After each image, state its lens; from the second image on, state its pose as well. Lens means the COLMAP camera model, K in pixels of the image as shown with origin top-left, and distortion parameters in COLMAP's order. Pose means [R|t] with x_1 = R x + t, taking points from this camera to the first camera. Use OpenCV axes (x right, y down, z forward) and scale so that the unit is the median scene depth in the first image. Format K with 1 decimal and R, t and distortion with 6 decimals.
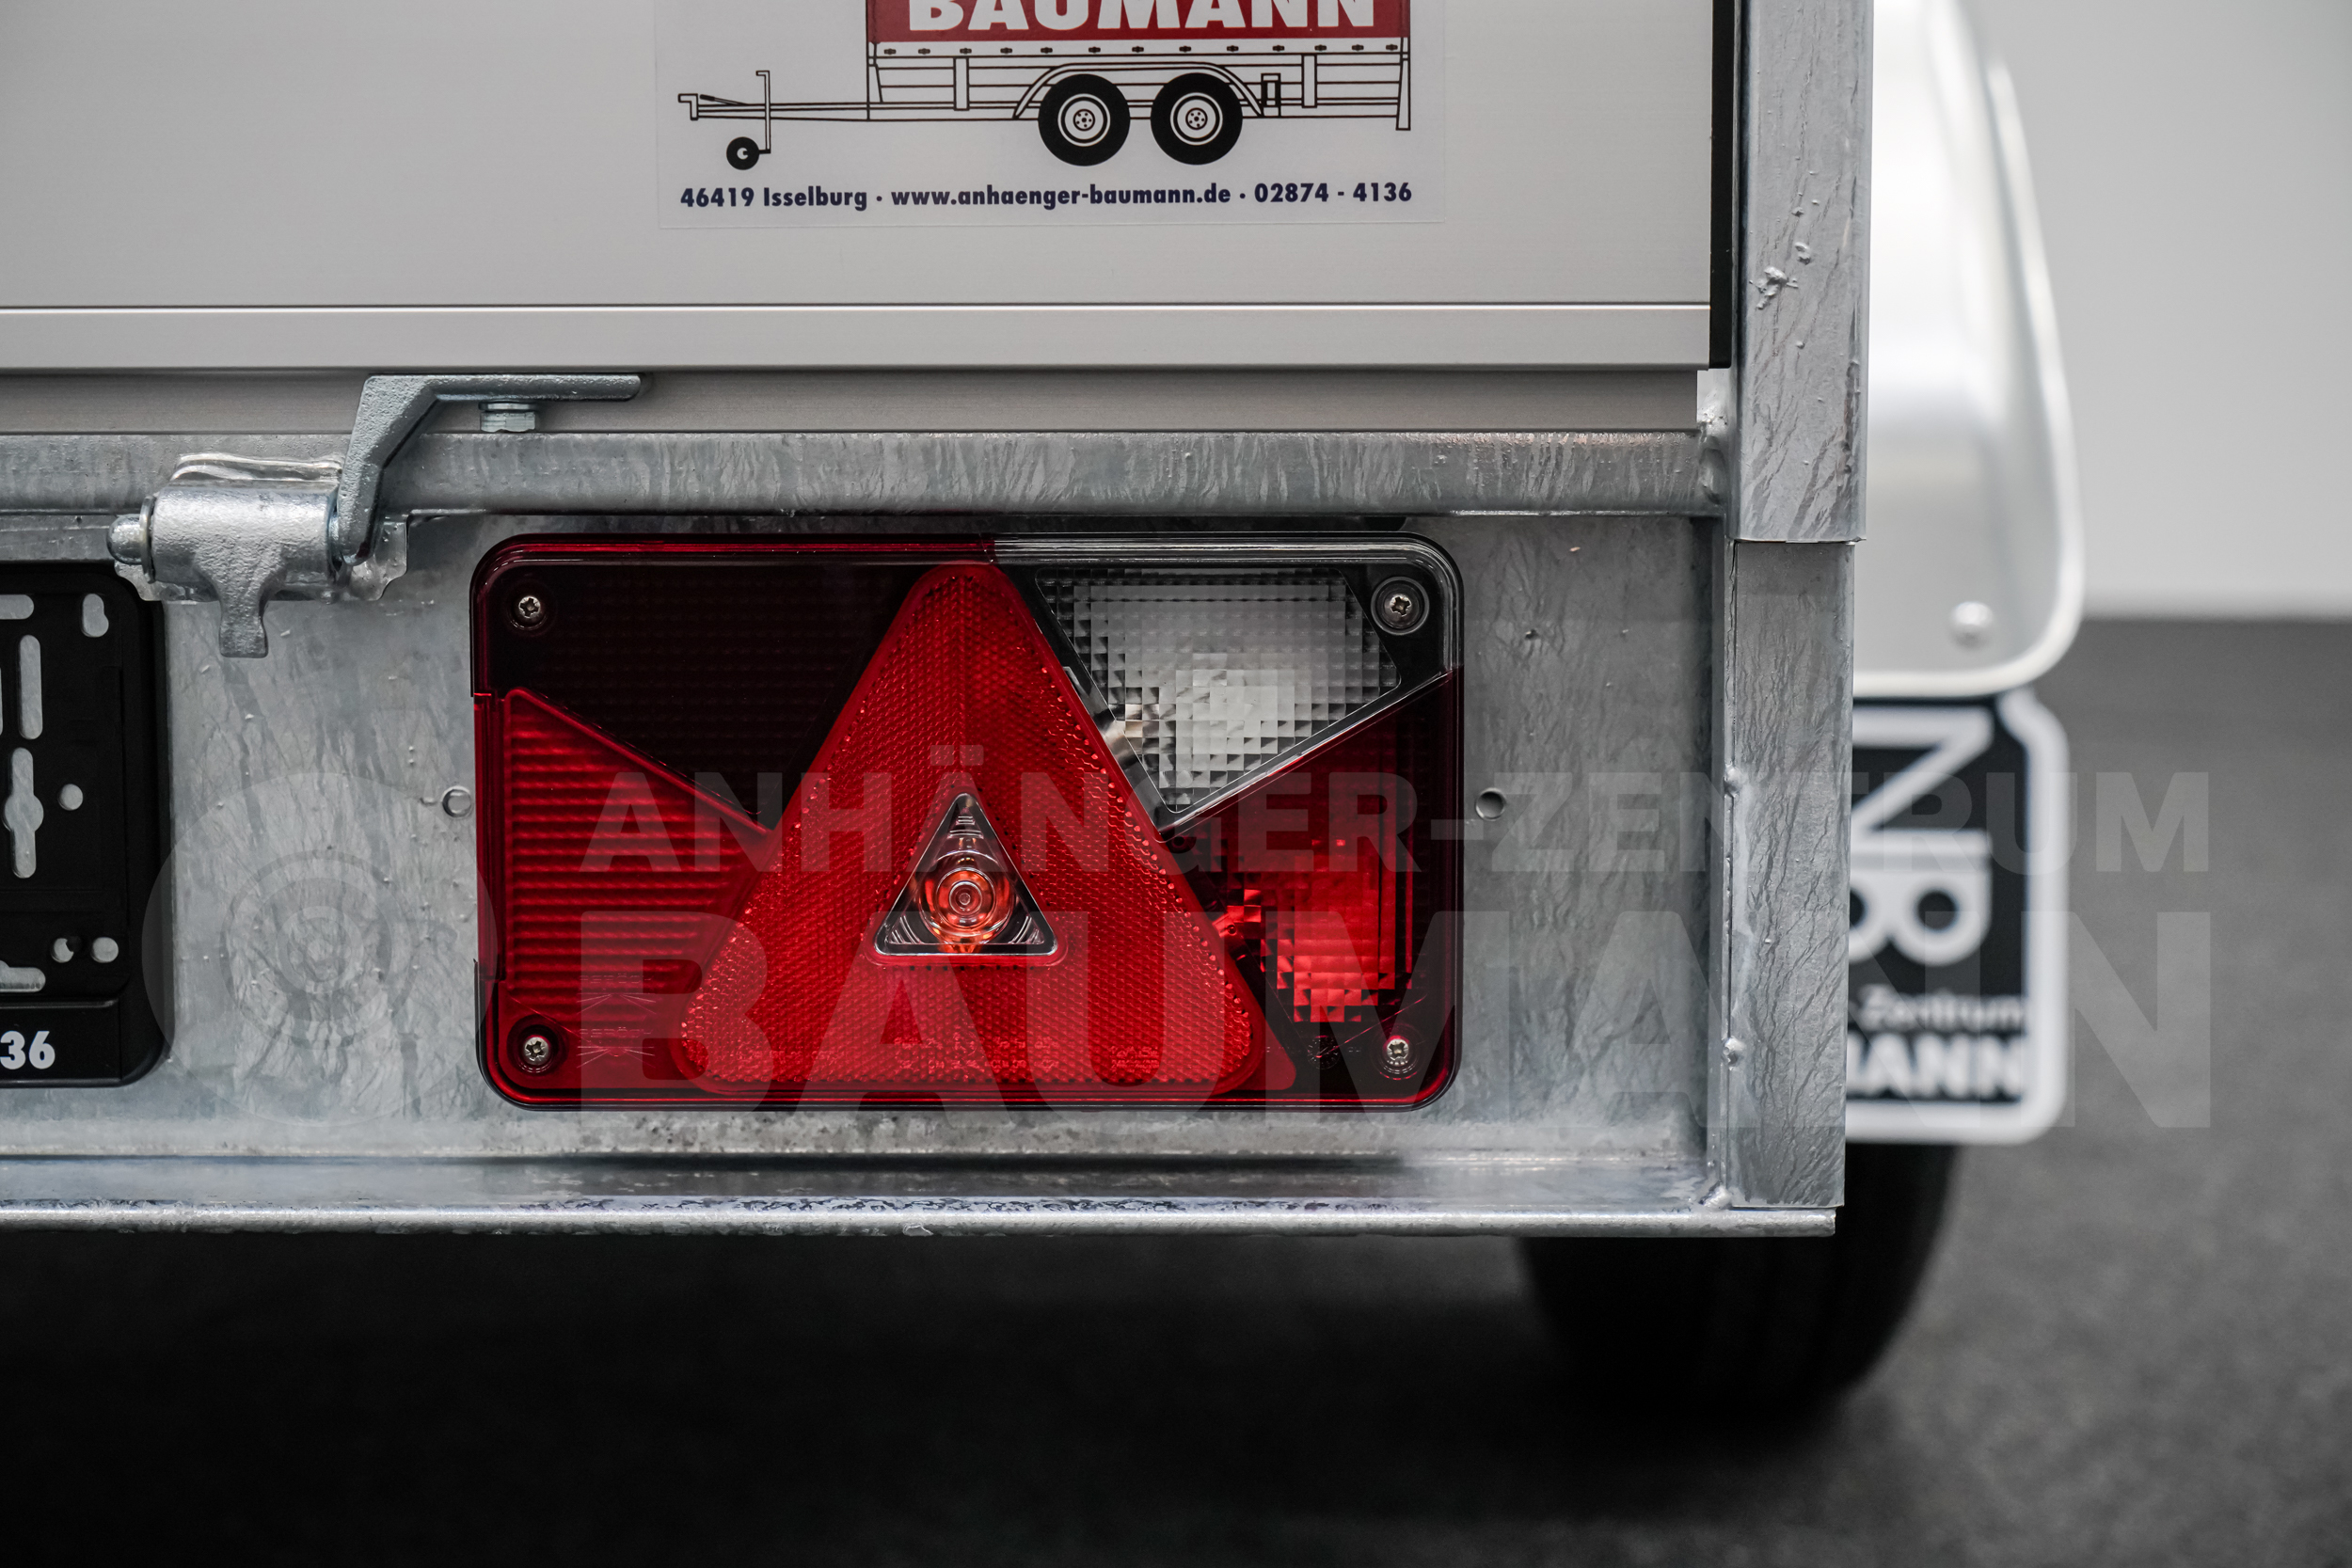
lens RADIAL K [[4538.1, 0, 1205.6], [0, 4538.1, 881.4], [0, 0, 1]] dist [-0.036157, 0.000000]
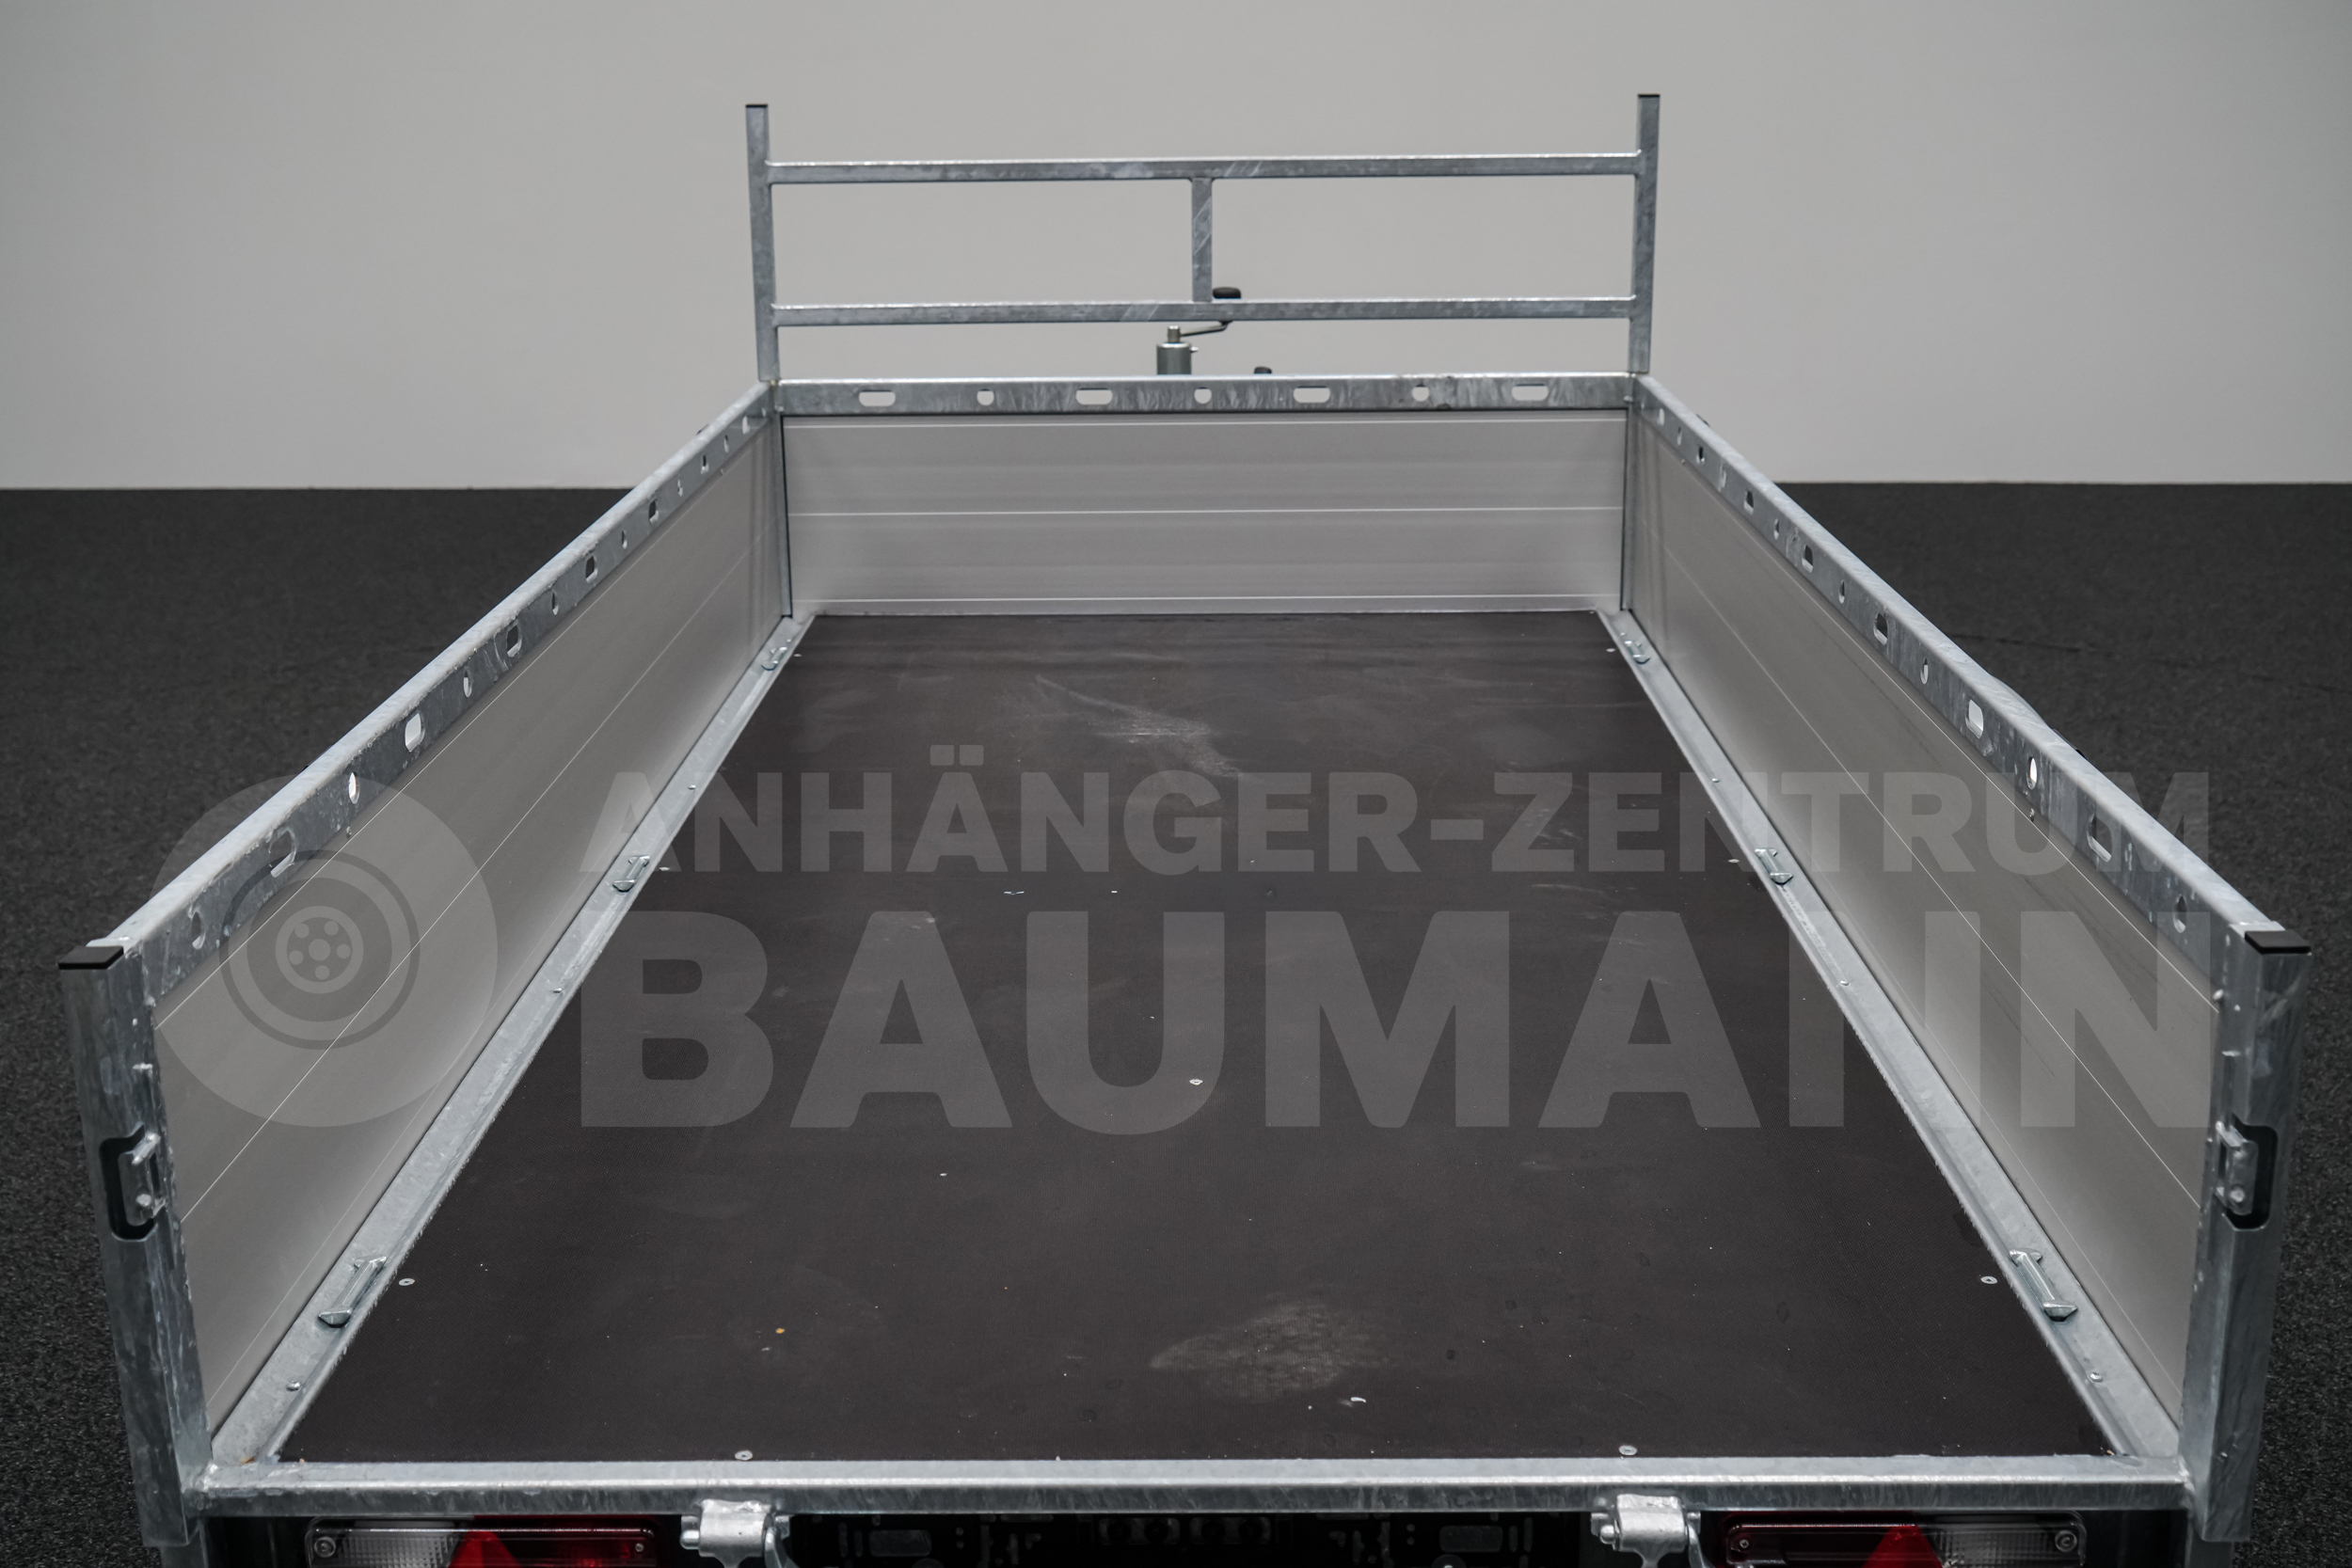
lens RADIAL K [[2764.4, 0, 1164.6], [0, 2764.4, 768.6], [0, 0, 1]] dist [0.019071, 0.000000]
pose [[0.999901, -0.013637, -0.003546, -0.503748], [0.014028, 0.987110, 0.159425, -0.820473], [0.001326, -0.159459, 0.987204, -0.589913]]
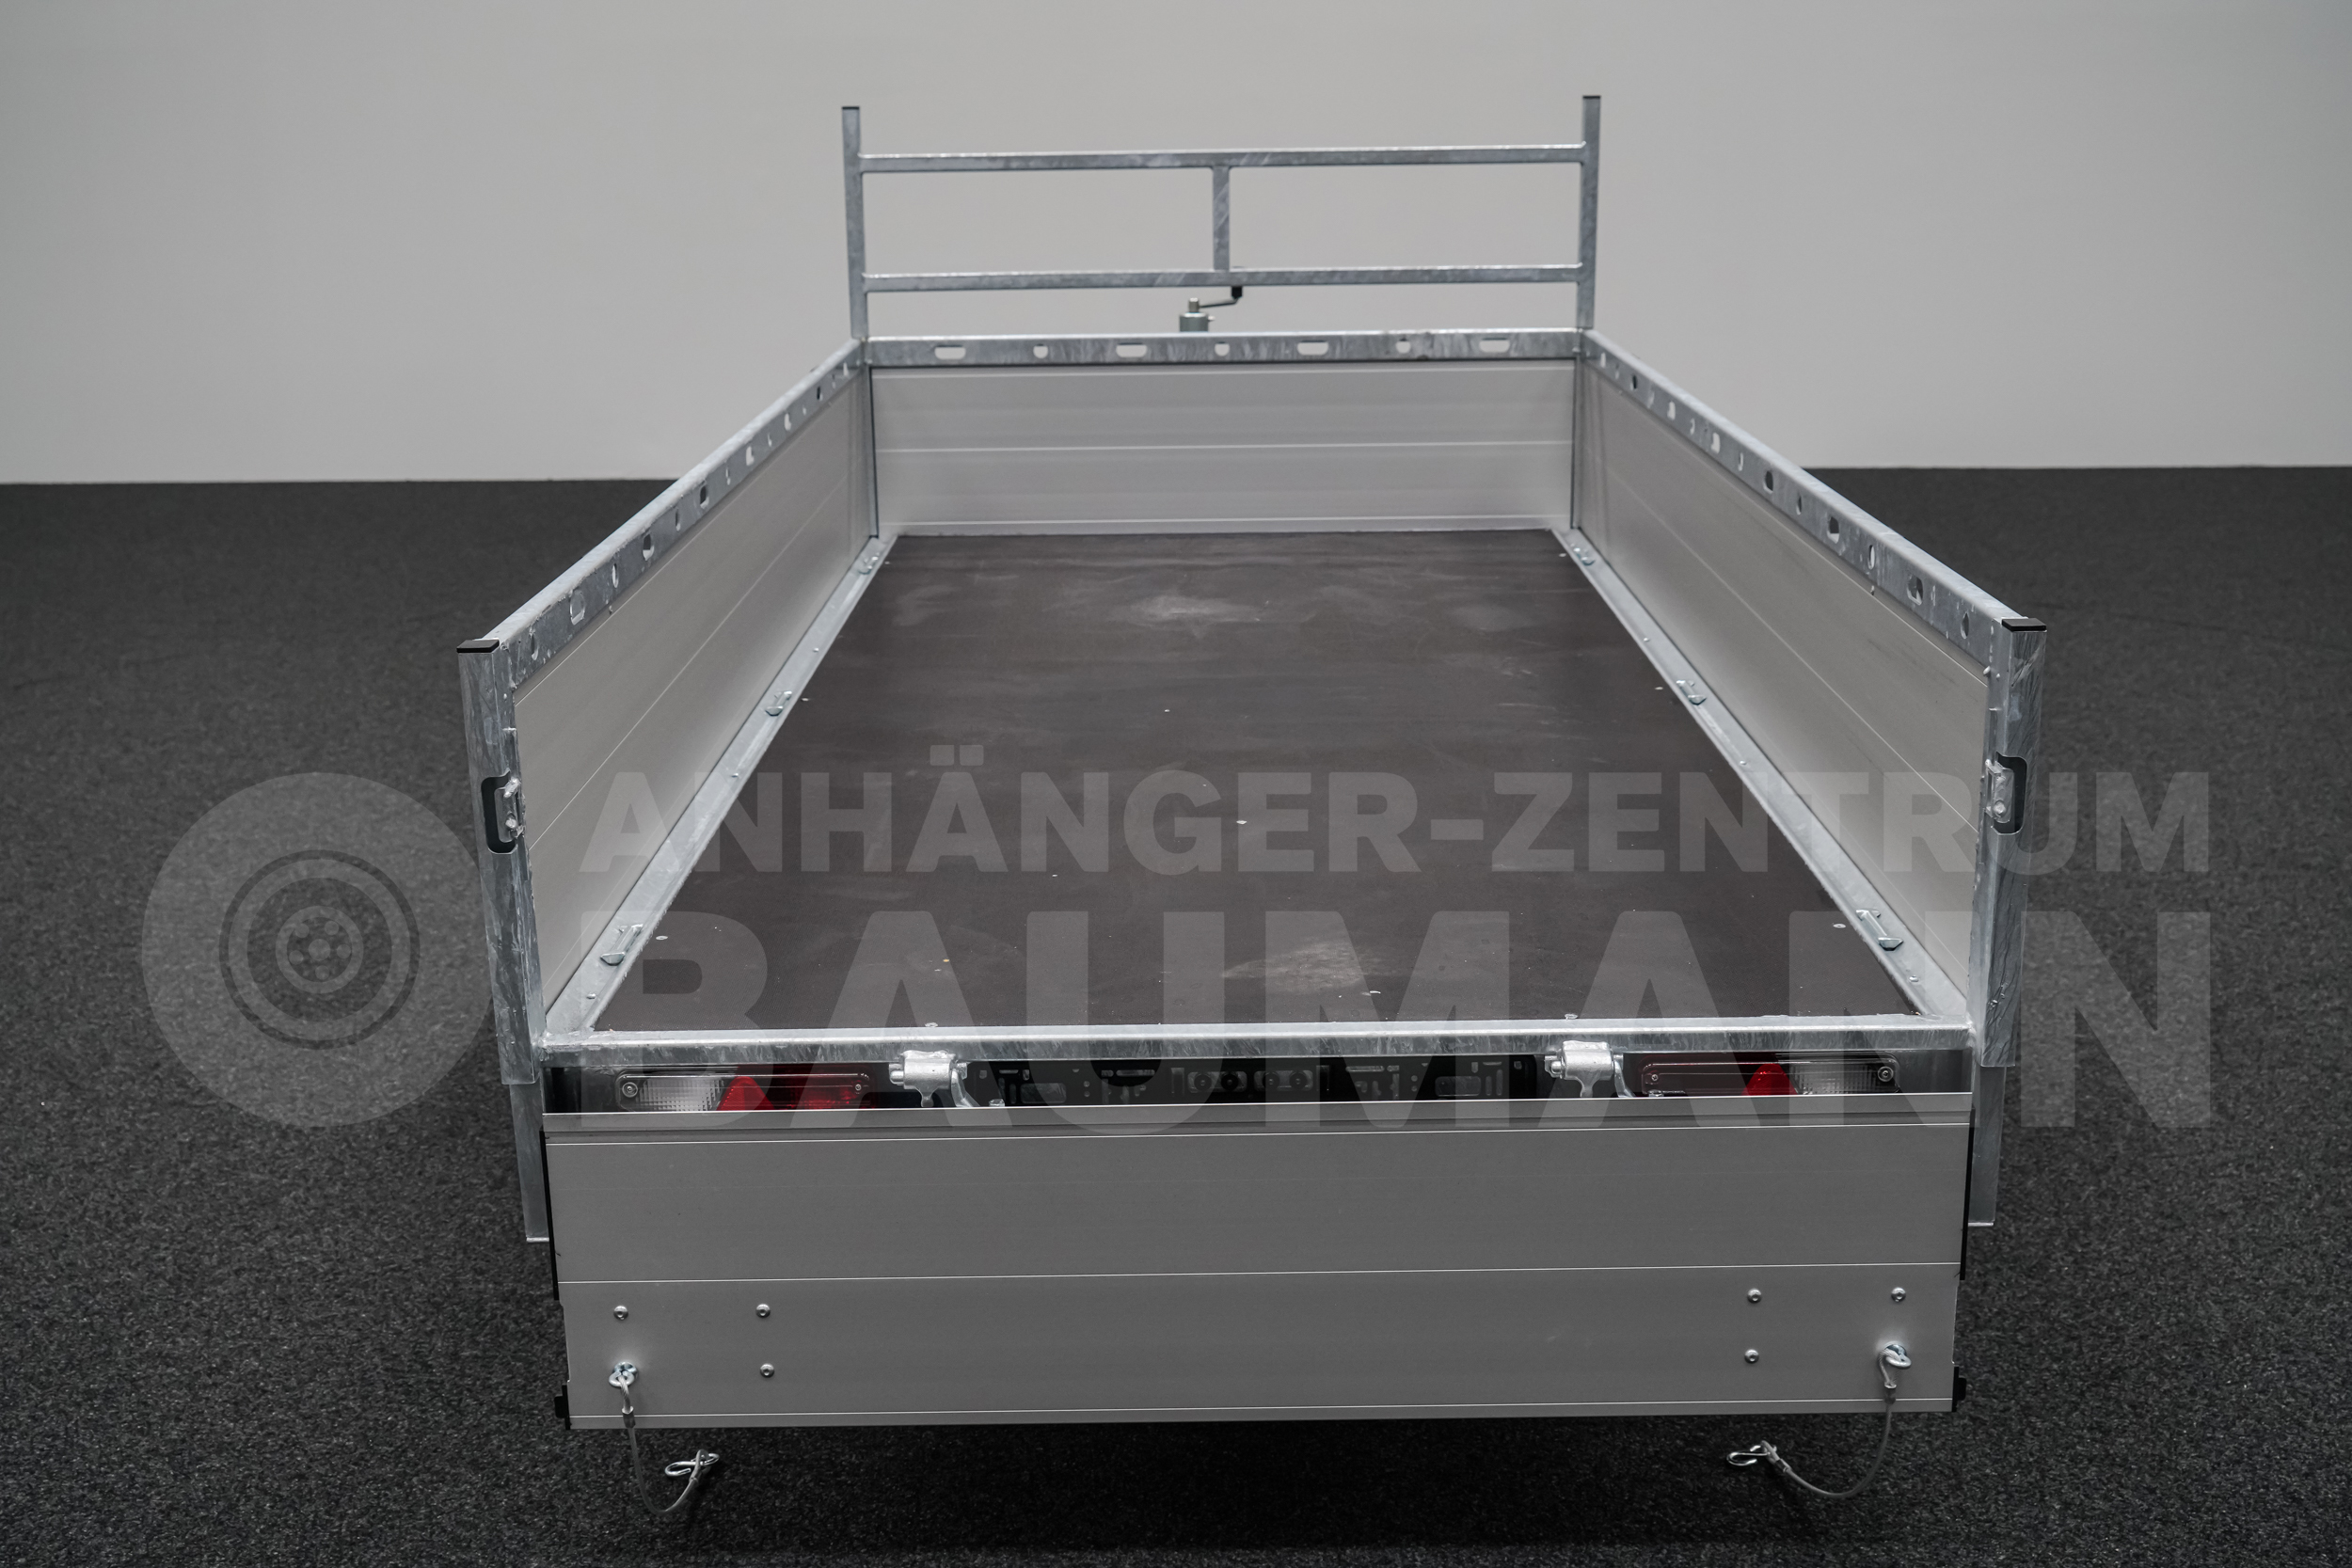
lens RADIAL K [[2611.3, 0, 1171.9], [0, 2611.3, 766.3], [0, 0, 1]] dist [0.024775, 0.000000]
pose [[0.999818, -0.018410, 0.004926, -0.579867], [0.017464, 0.988546, 0.149909, -0.676628], [-0.007630, -0.149795, 0.988688, -1.158323]]
